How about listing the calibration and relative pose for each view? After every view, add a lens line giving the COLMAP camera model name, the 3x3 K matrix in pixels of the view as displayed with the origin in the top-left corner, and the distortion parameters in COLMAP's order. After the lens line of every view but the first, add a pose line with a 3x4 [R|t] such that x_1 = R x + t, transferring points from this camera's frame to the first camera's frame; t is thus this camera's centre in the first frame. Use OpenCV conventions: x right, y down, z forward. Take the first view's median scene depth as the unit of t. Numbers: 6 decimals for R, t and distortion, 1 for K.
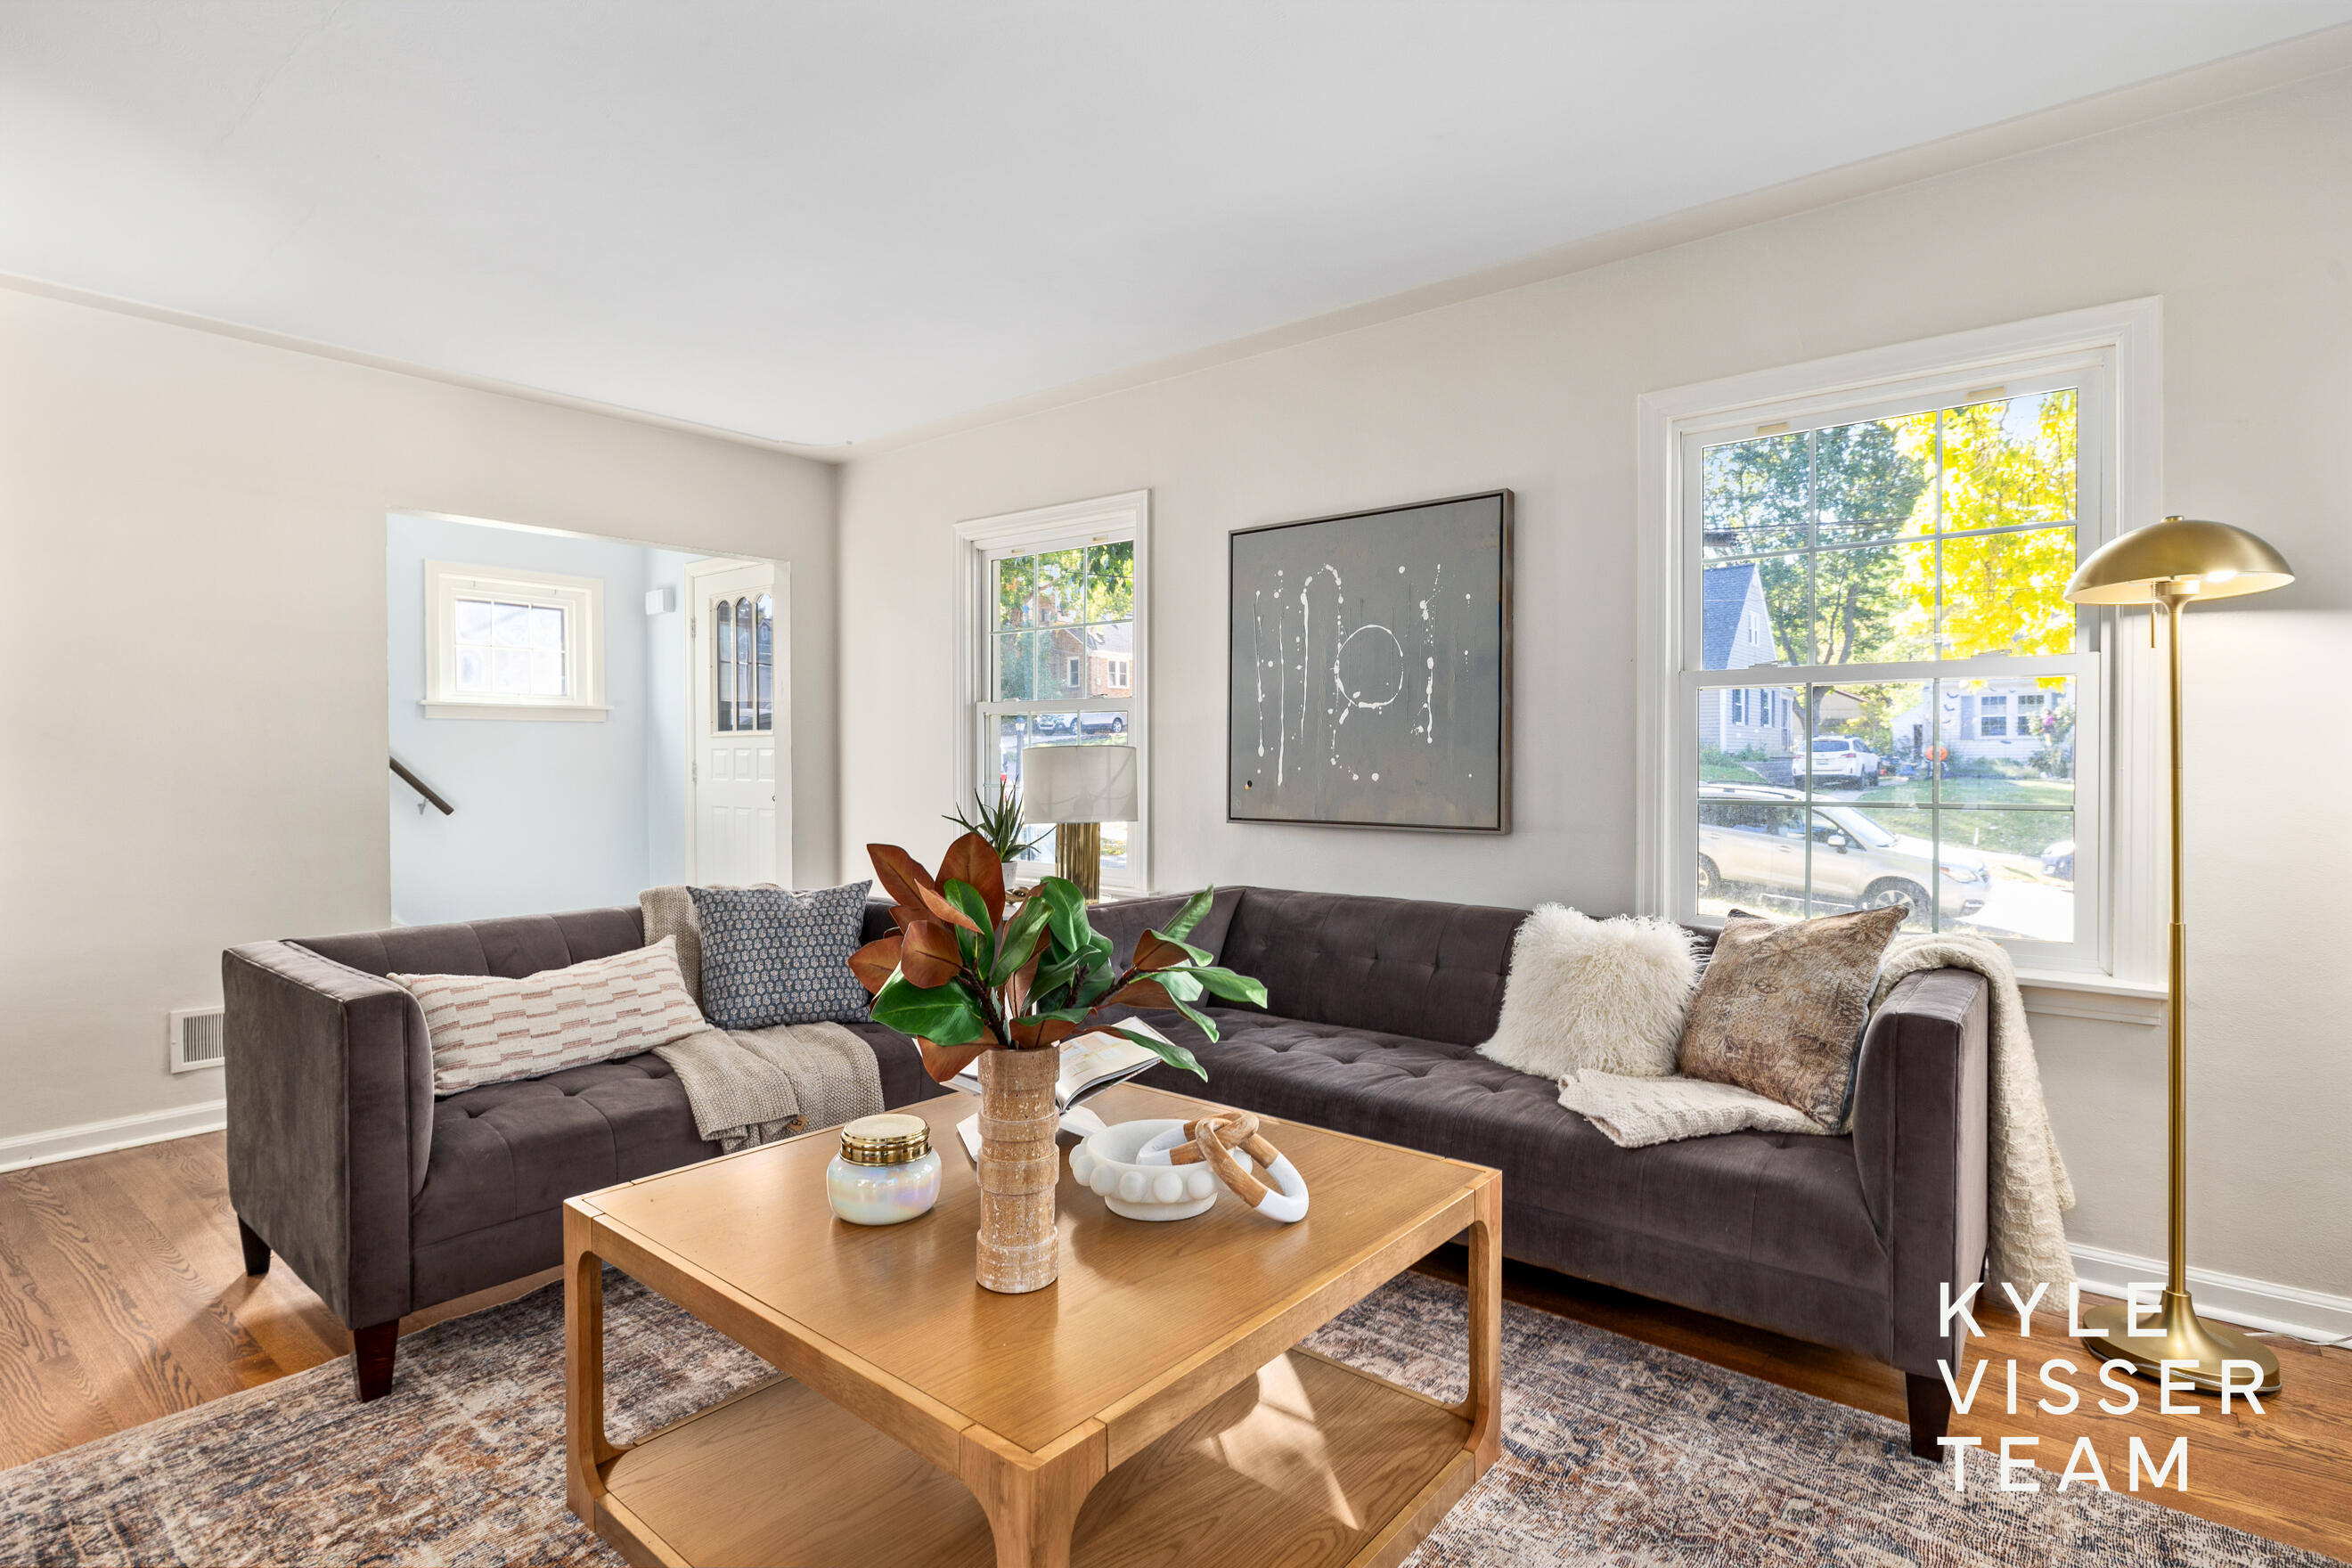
lens RADIAL K [[1189.9, 0, 1174.9], [0, 1189.9, 771.3], [0, 0, 1]] dist [0.002123, 0.000201]
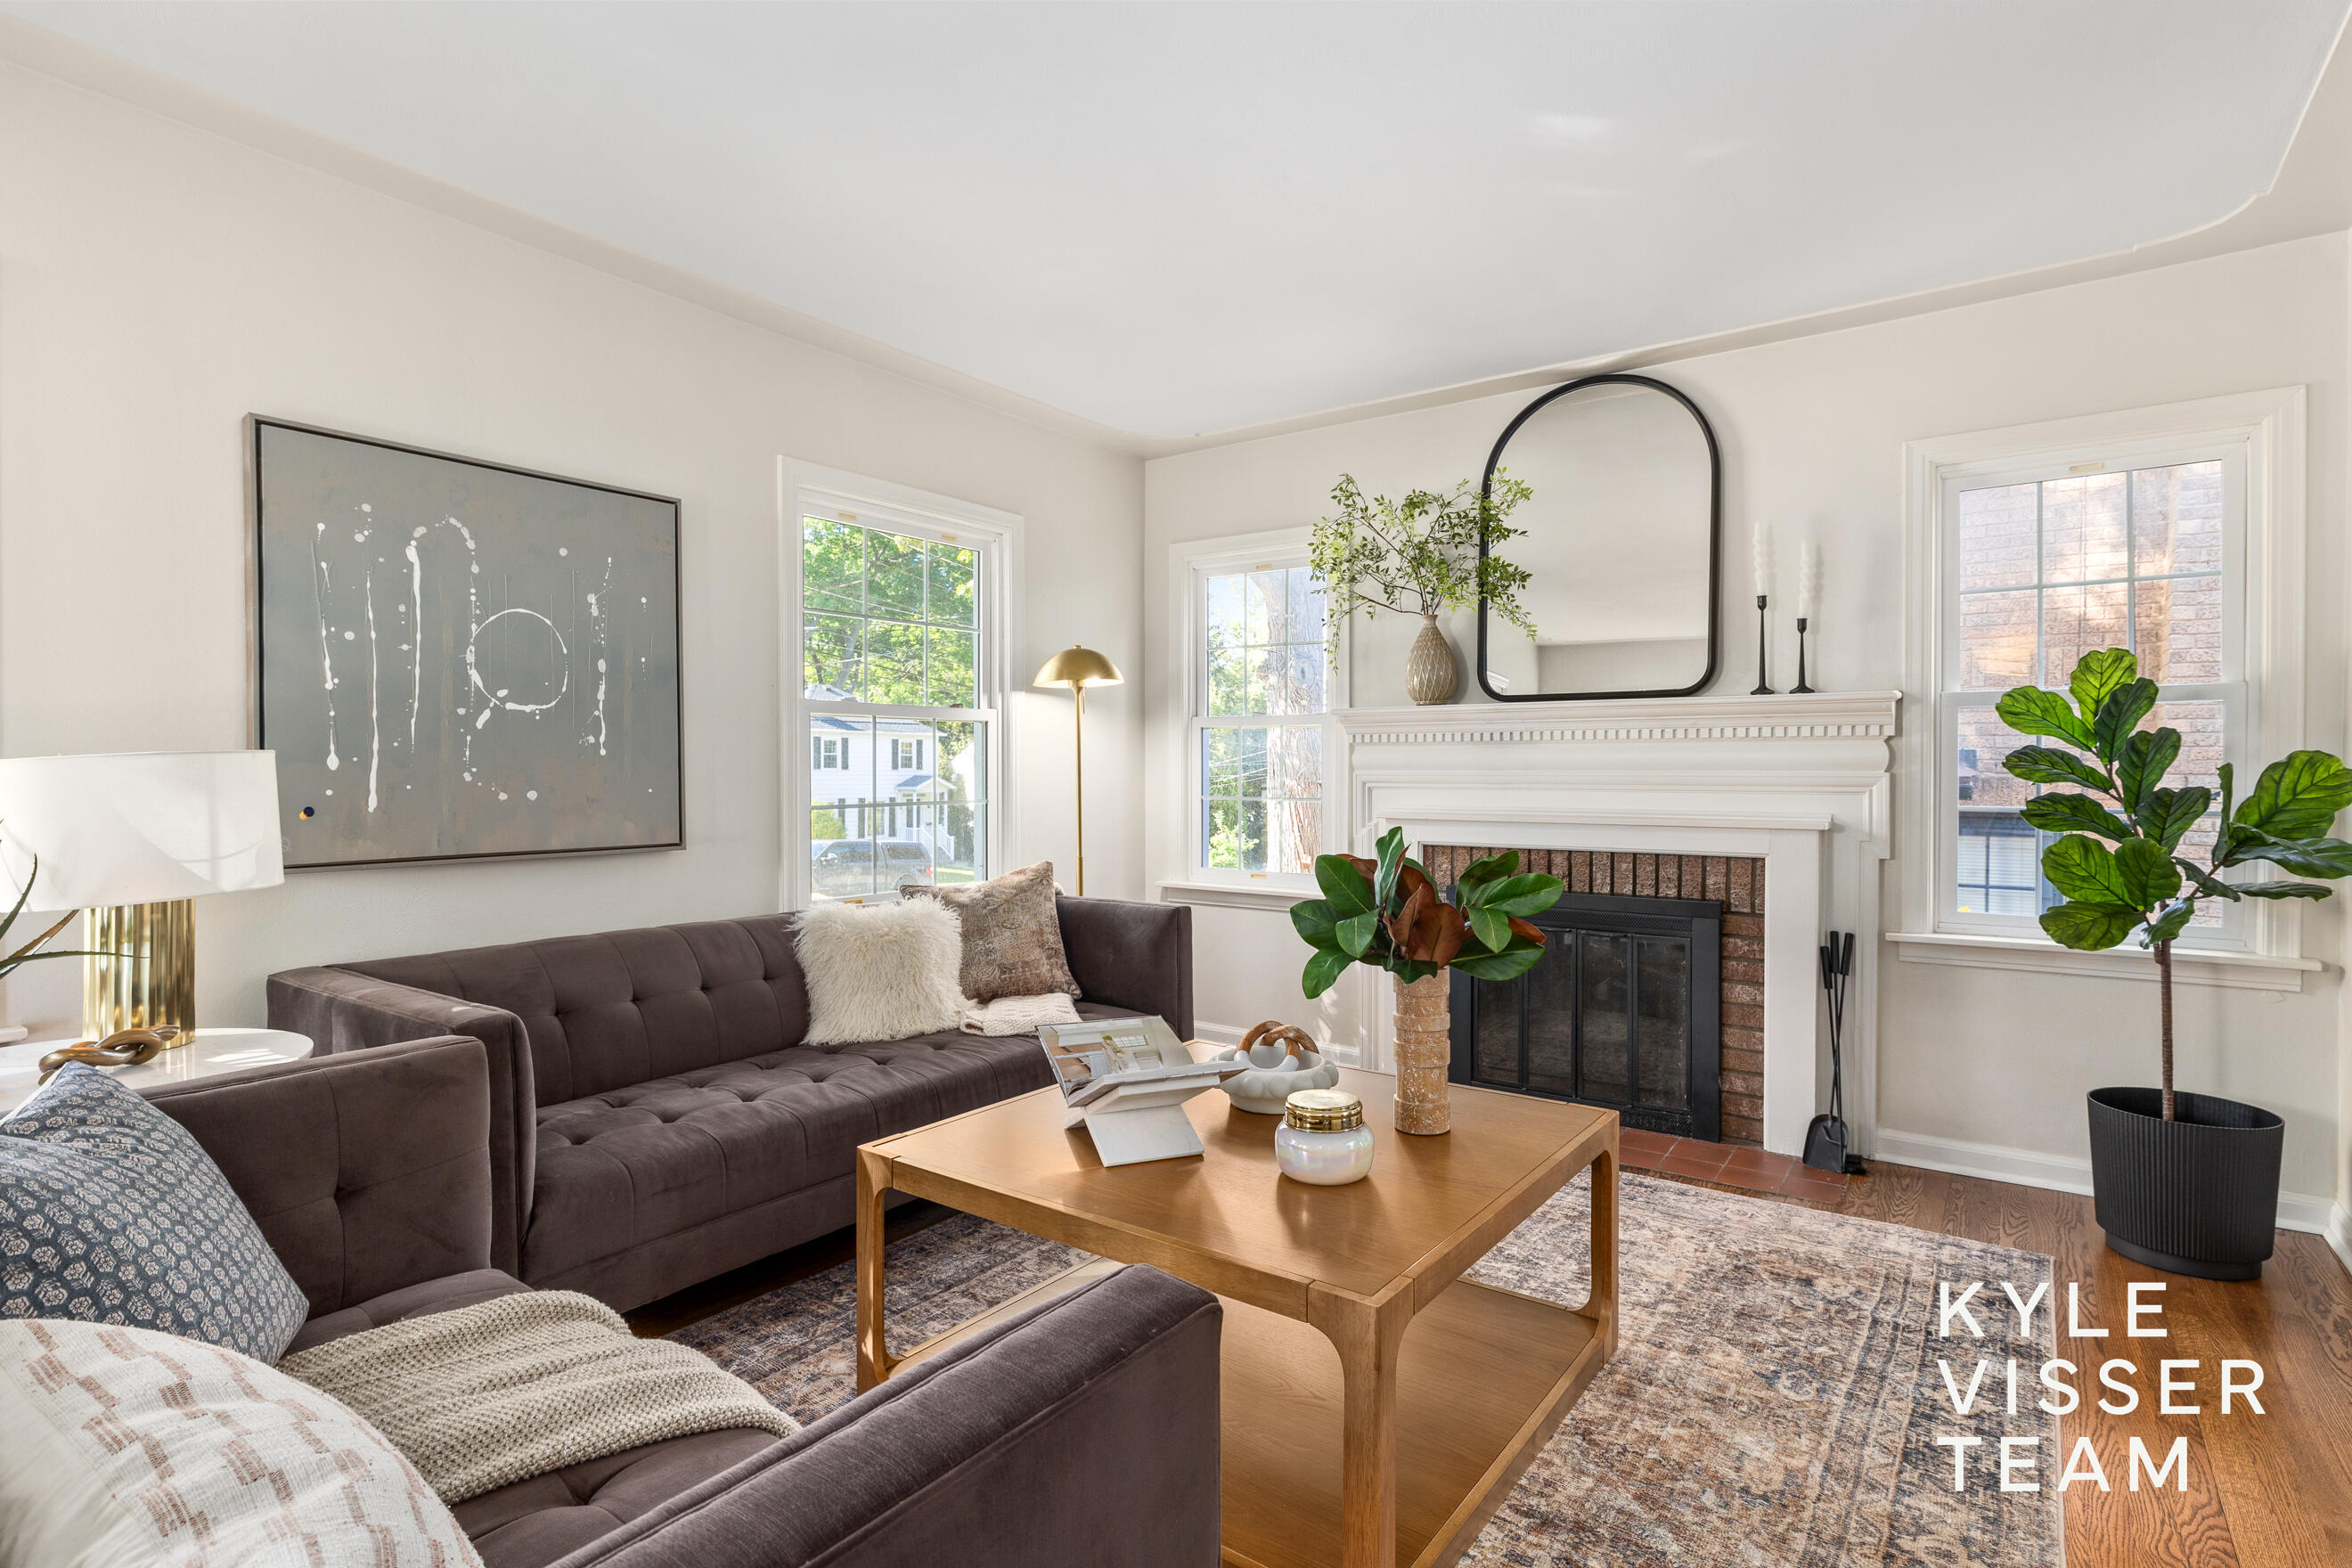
lens RADIAL K [[1189.9, 0, 1175.8], [0, 1189.9, 779.6], [0, 0, 1]] dist [0.002123, 0.000201]
pose [[-0.072978, -0.011121, 0.997272, -0.672918], [0.009070, 0.999889, 0.011814, -0.011461], [-0.997292, 0.009907, -0.072869, 0.603671]]
